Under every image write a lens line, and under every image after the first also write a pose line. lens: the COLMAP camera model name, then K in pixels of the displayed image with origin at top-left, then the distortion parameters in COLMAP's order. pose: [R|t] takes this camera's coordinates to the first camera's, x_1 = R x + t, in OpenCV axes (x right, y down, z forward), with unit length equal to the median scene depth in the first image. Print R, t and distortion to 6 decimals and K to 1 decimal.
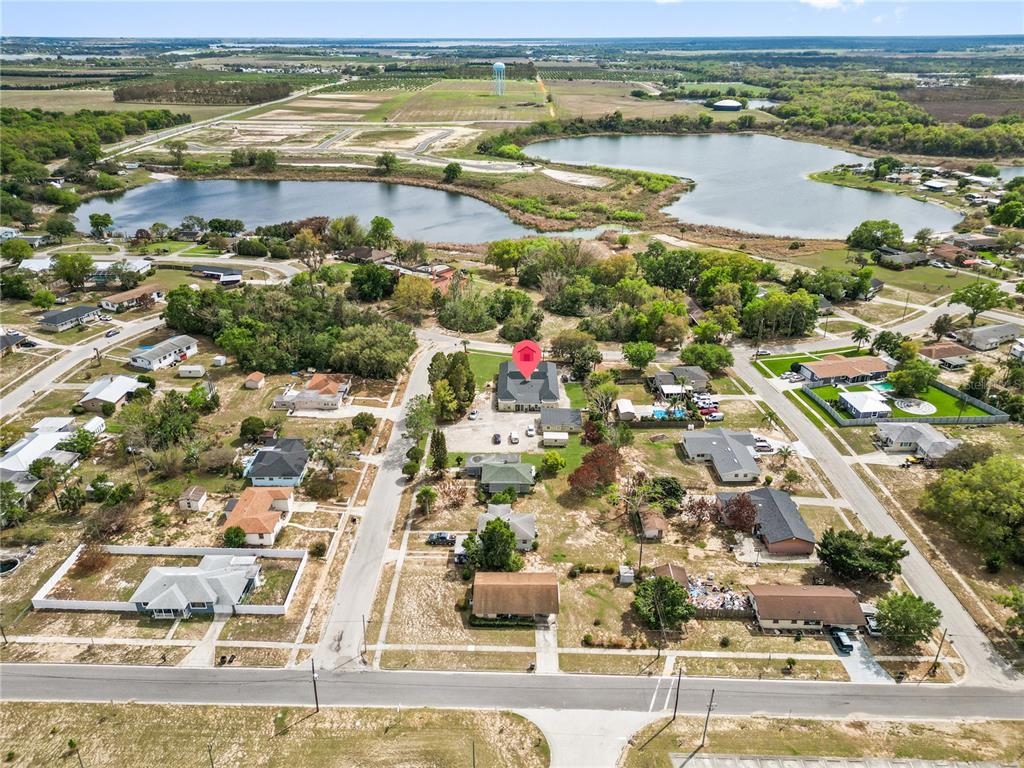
lens RADIAL K [[712.3, 0, 515.8], [0, 712.3, 383.6], [0, 0, 1]] dist [0.097099, -0.128191]
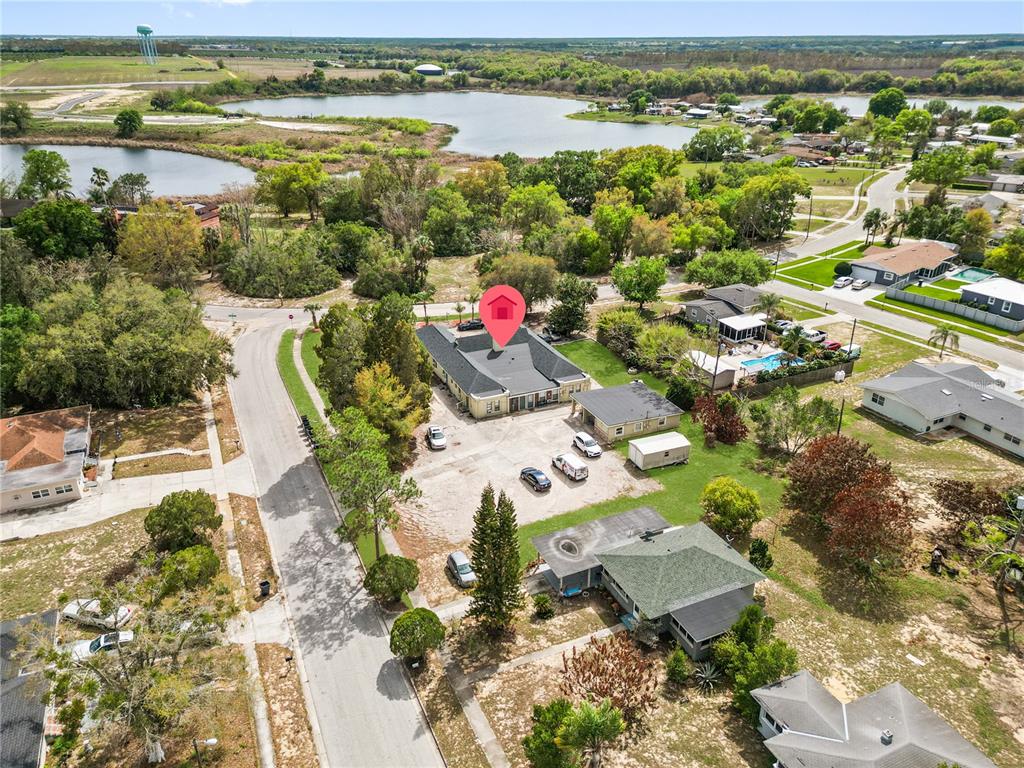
lens RADIAL K [[728.1, 0, 512.0], [0, 728.1, 384.0], [0, 0, 1]] dist [0.065332, -0.060248]
pose [[0.910474, -0.177951, 0.373323, -0.164768], [0.179712, 0.983250, 0.030395, 0.005363], [-0.372478, 0.039417, 0.927203, 0.523576]]
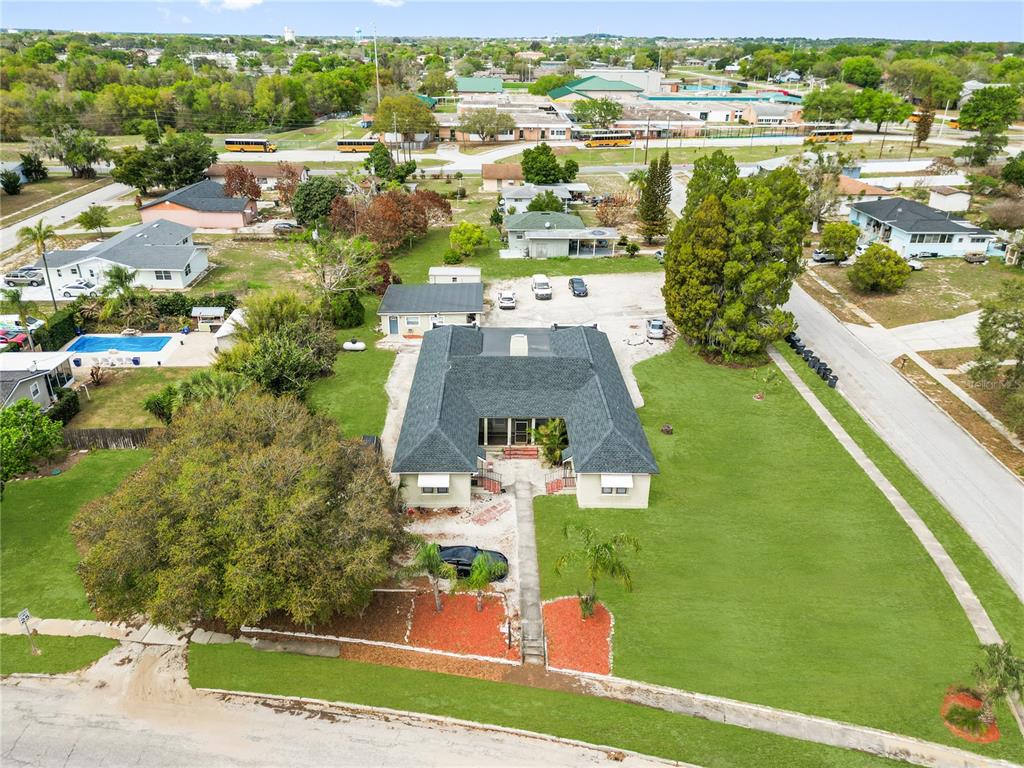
lens RADIAL K [[714.0, 0, 512.0], [0, 714.0, 384.0], [0, 0, 1]] dist [0.071916, -0.067746]
pose [[-0.999300, -0.002077, -0.037363, 0.033707], [-0.030408, 0.627014, 0.778414, -0.221421], [0.021810, 0.779005, -0.626638, 1.178917]]
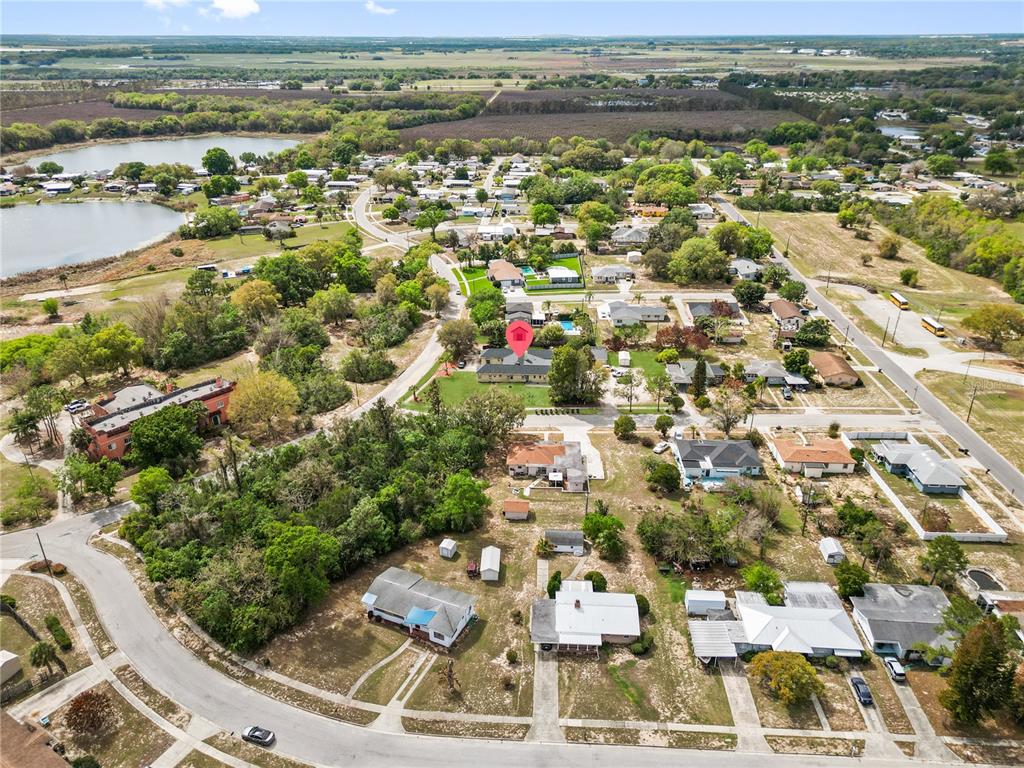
lens RADIAL K [[714.0, 0, 512.0], [0, 714.0, 384.0], [0, 0, 1]] dist [0.071916, -0.067746]
pose [[0.047218, -0.433632, 0.899852, -0.944779], [0.430541, 0.821716, 0.373387, -0.378291], [-0.901335, 0.369793, 0.225497, 0.790489]]
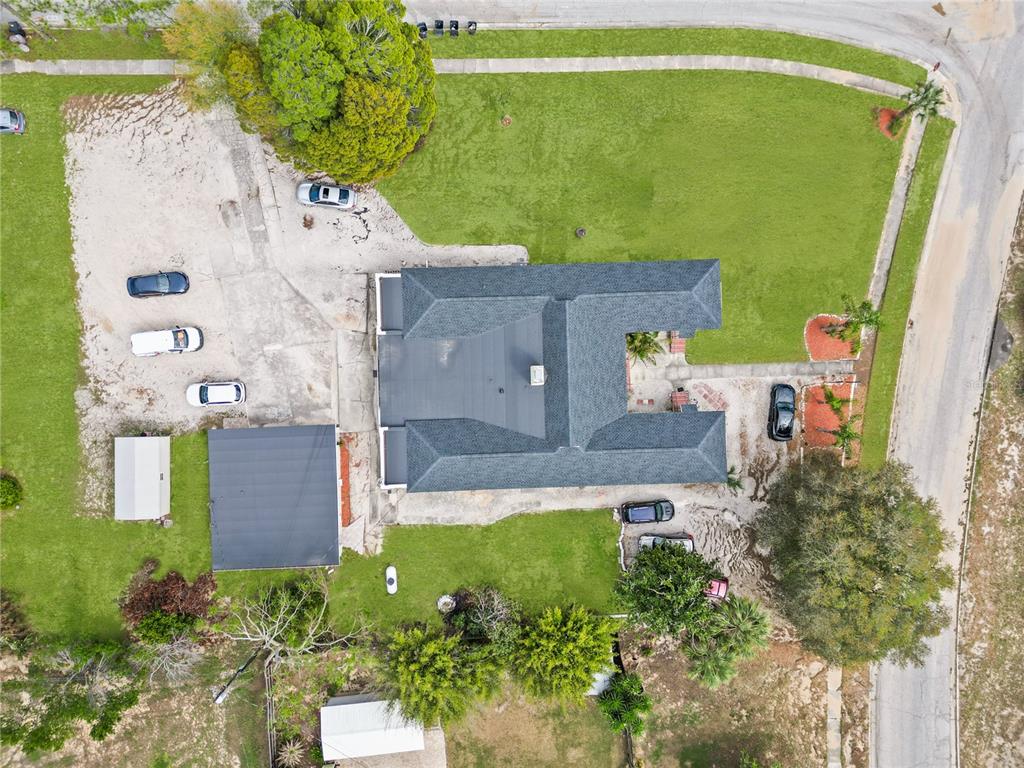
lens RADIAL K [[714.0, 0, 512.0], [0, 714.0, 384.0], [0, 0, 1]] dist [0.071916, -0.067746]
pose [[0.043568, 0.998853, -0.019845, 0.028105], [-0.449710, 0.037346, 0.892393, -0.236715], [0.892111, -0.029955, 0.450822, 0.868936]]
